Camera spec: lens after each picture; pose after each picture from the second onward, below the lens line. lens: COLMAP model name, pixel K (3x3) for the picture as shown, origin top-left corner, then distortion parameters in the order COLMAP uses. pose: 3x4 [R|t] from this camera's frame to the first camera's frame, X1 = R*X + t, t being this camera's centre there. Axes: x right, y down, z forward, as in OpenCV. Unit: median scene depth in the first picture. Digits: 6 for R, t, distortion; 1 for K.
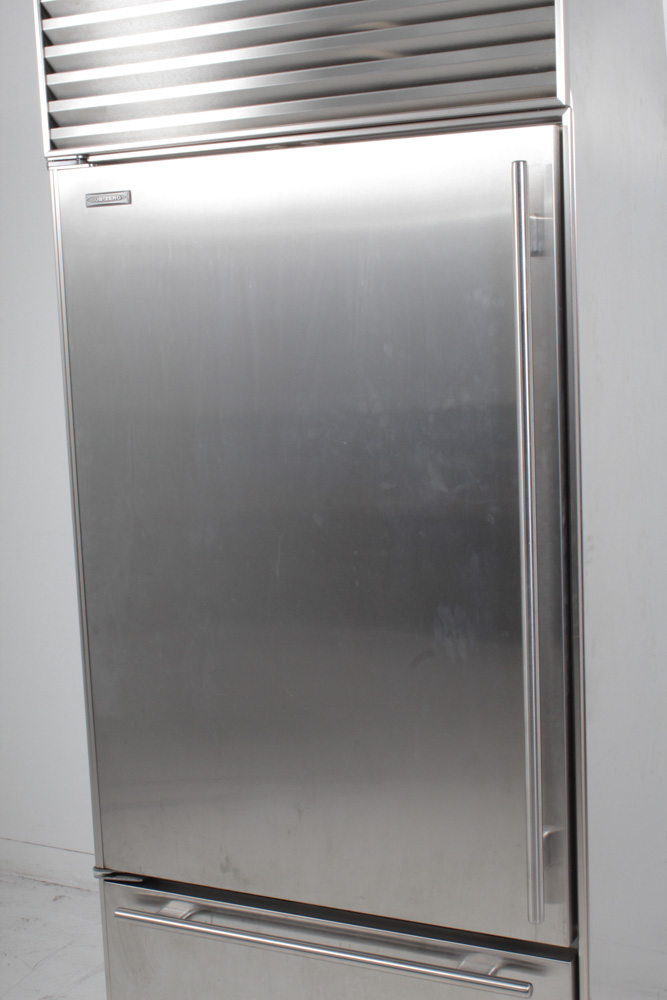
lens RADIAL K [[1453.8, 0, 334.5], [0, 1453.8, 538.3], [0, 0, 1]] dist [-0.000401, 0.000000]
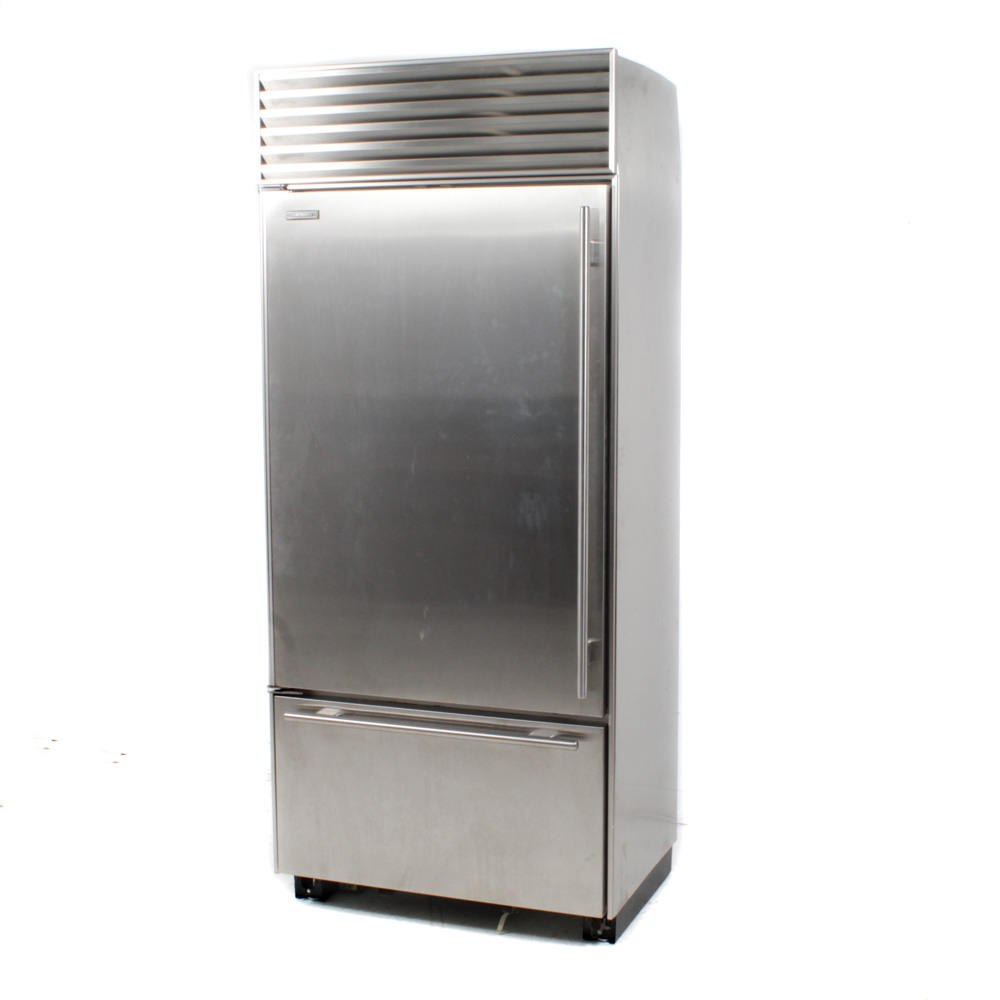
lens RADIAL K [[1575.6, 0, 508.2], [0, 1575.6, 504.5], [0, 0, 1]] dist [-0.053813, 0.000000]
pose [[0.994784, 0.034490, 0.095998, -0.100376], [-0.029495, 0.998160, -0.052971, 0.146281], [-0.097648, 0.049863, 0.993971, -0.626426]]
